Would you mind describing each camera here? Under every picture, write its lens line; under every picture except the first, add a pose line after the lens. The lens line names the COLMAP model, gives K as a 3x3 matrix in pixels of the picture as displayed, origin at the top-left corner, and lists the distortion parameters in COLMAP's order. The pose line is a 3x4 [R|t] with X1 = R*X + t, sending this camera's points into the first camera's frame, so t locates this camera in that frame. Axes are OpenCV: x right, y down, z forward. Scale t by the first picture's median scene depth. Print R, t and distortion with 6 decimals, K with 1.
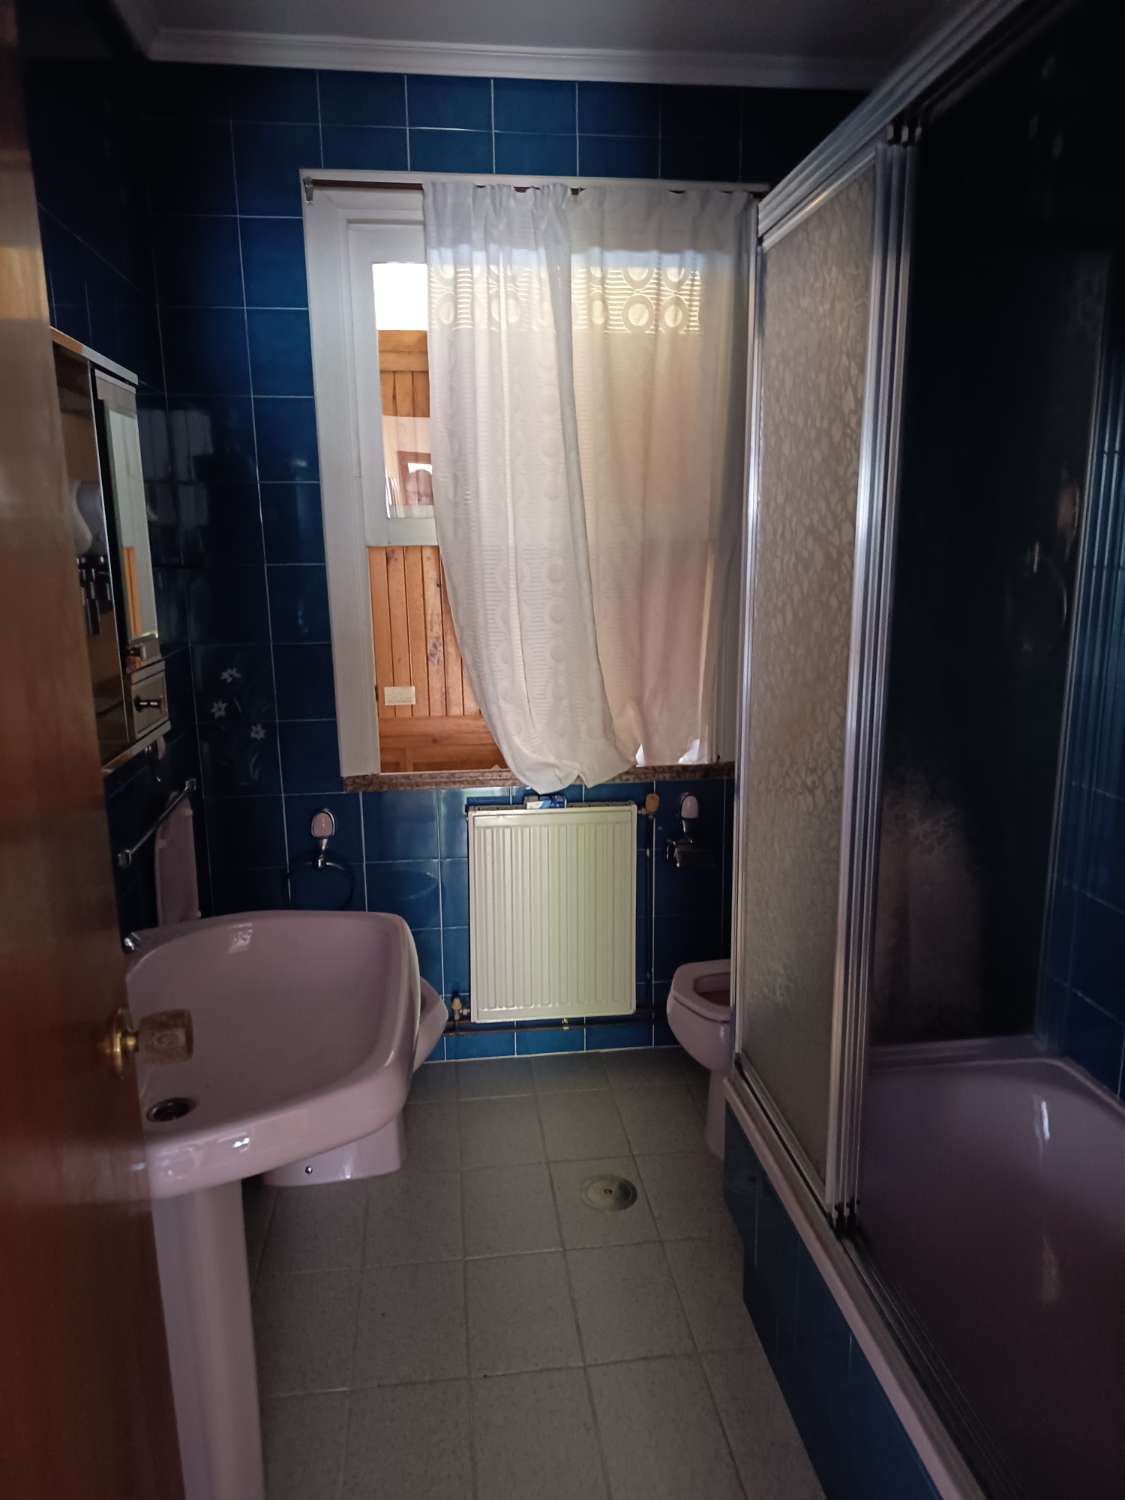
lens RADIAL K [[1053.7, 0, 564.3], [0, 1053.7, 748.6], [0, 0, 1]] dist [0.014711, -0.004260]
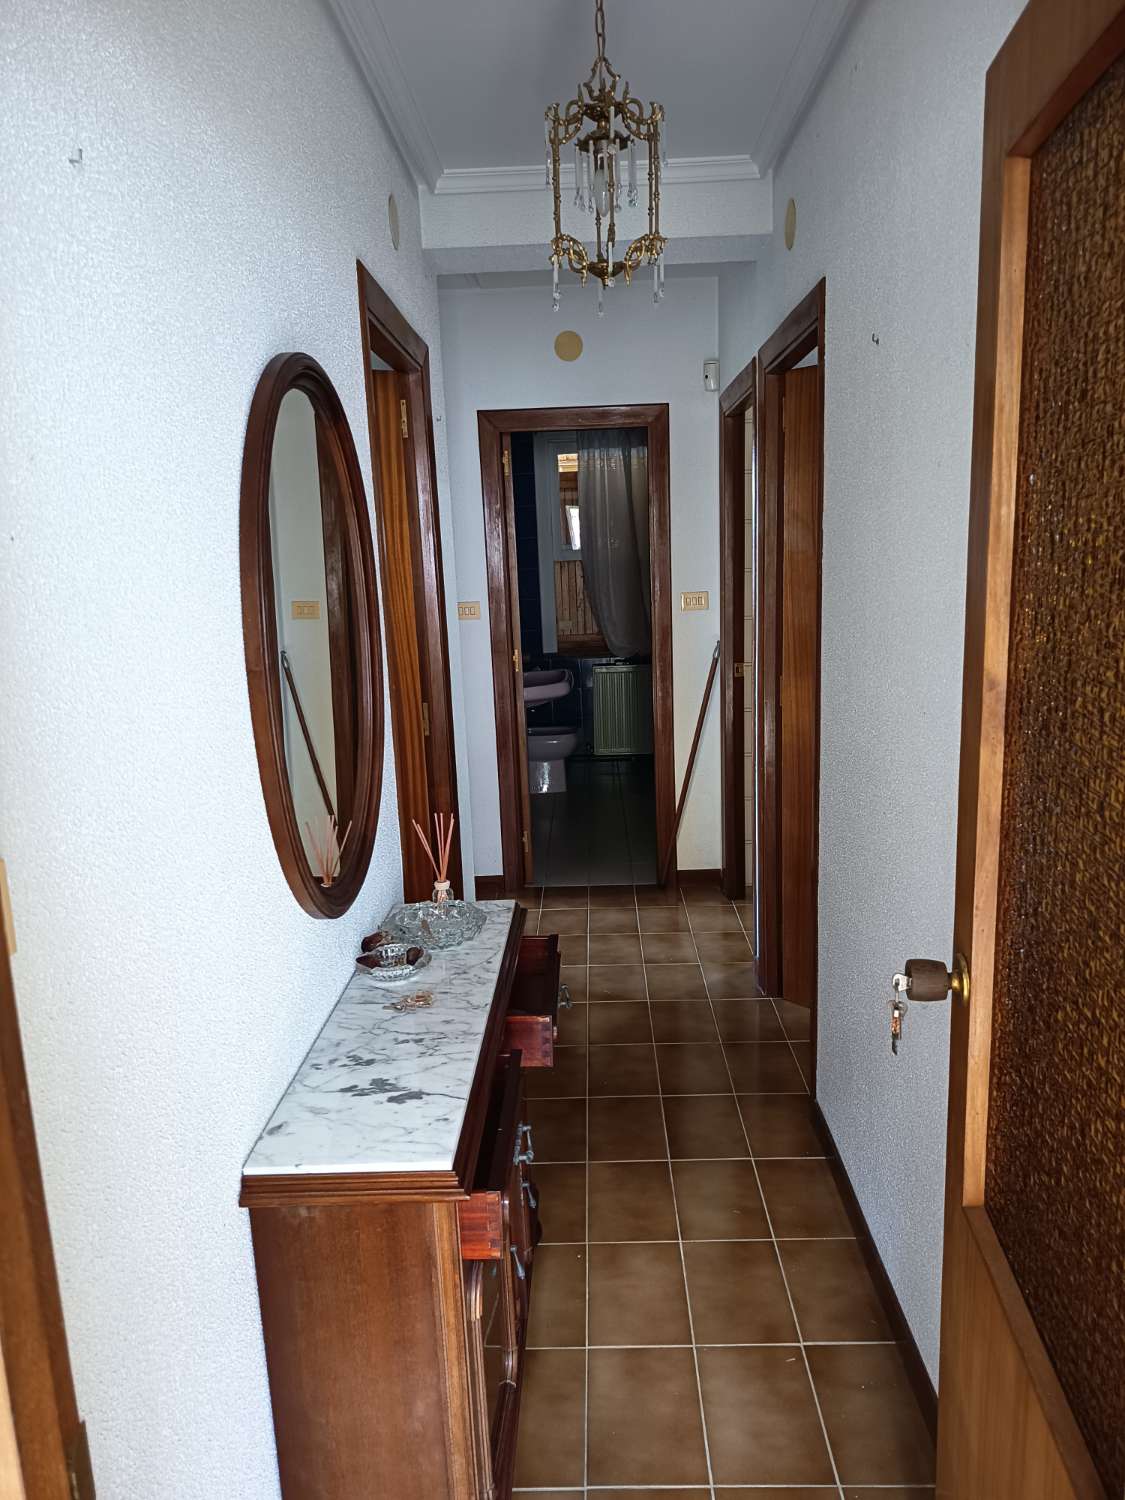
lens RADIAL K [[1053.7, 0, 564.1], [0, 1053.7, 754.0], [0, 0, 1]] dist [0.014711, -0.004260]
pose [[0.989145, 0.003325, -0.146907, 0.198829], [-0.005462, 0.999885, -0.014151, 0.287880], [0.146843, 0.014800, 0.989049, -1.405773]]
